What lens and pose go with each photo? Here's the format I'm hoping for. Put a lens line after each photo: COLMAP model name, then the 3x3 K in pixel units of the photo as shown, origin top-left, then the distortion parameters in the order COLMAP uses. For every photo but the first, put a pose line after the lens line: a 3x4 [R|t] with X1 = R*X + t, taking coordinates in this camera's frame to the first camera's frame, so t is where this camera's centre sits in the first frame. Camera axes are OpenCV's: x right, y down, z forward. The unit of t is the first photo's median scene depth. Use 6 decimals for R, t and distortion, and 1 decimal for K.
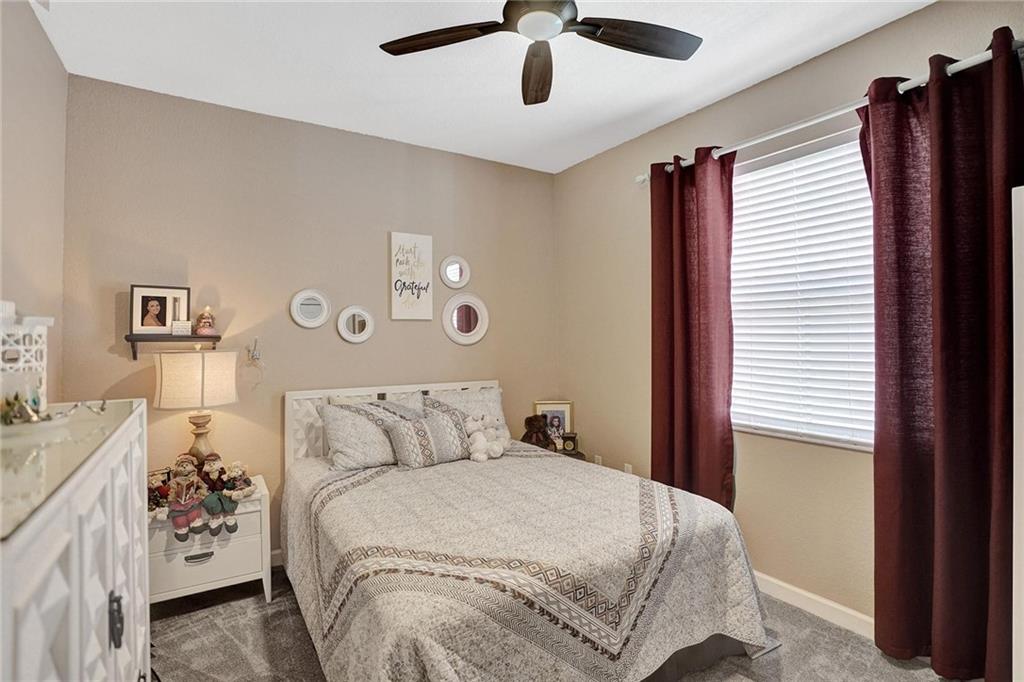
lens RADIAL K [[492.8, 0, 515.2], [0, 492.8, 338.4], [0, 0, 1]] dist [-0.075794, 0.032248]
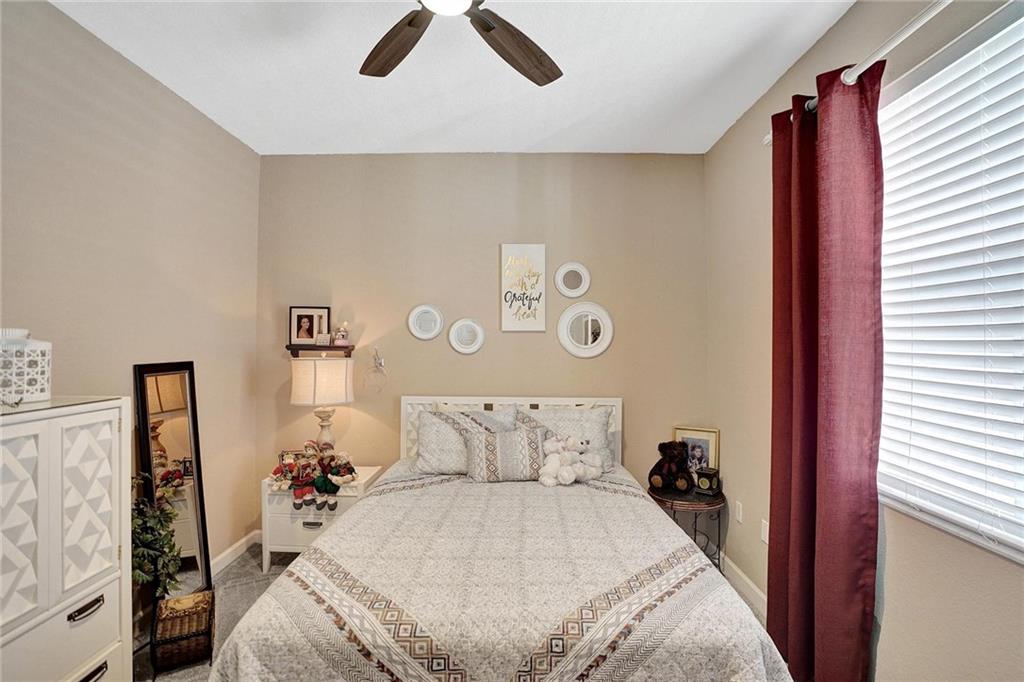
lens RADIAL K [[484.0, 0, 511.3], [0, 484.0, 346.8], [0, 0, 1]] dist [-0.074195, 0.030084]
pose [[0.831332, 0.012891, -0.555627, 0.408273], [-0.011158, 0.999917, 0.006505, -0.016526], [0.555664, 0.000791, 0.831406, 0.235139]]
